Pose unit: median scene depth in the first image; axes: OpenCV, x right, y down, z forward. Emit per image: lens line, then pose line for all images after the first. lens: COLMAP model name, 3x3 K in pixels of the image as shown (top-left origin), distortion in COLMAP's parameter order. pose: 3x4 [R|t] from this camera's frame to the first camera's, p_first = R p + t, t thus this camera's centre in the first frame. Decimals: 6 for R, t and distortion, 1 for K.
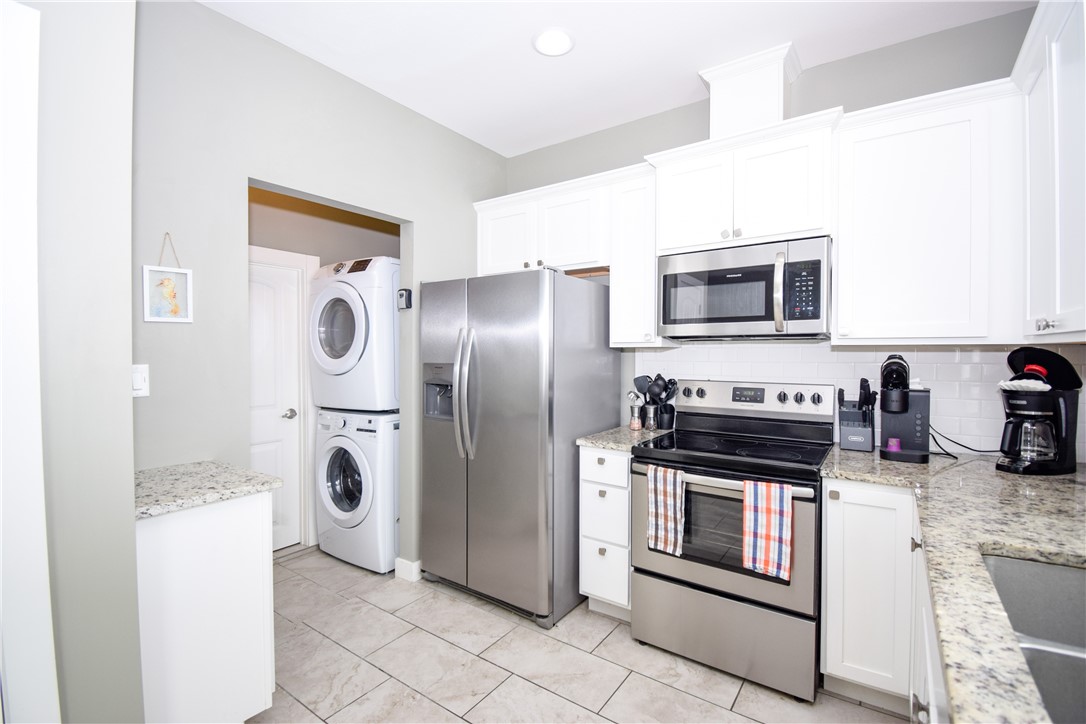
lens RADIAL K [[493.9, 0, 544.0], [0, 493.9, 360.9], [0, 0, 1]] dist [-0.001074, -0.000361]
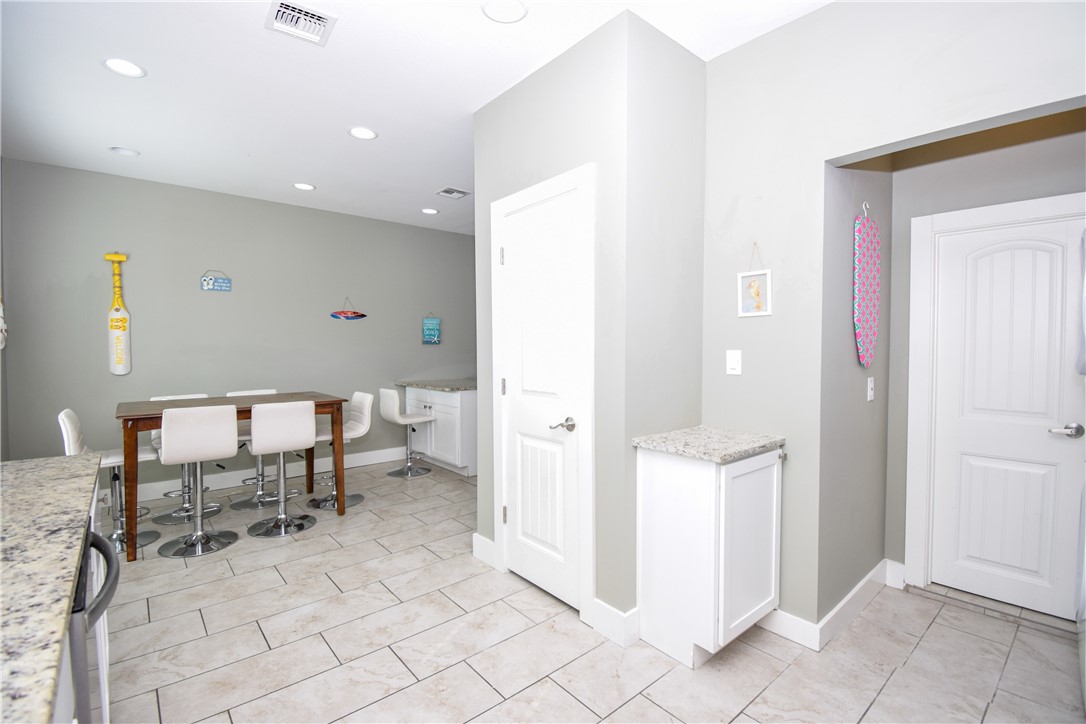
lens RADIAL K [[493.9, 0, 545.2], [0, 493.9, 361.3], [0, 0, 1]] dist [-0.001074, -0.000361]
pose [[-0.233471, 0.030990, -0.971870, 0.560966], [-0.010580, 0.999352, 0.034408, -0.003588], [0.972306, 0.018316, -0.232992, 0.794924]]
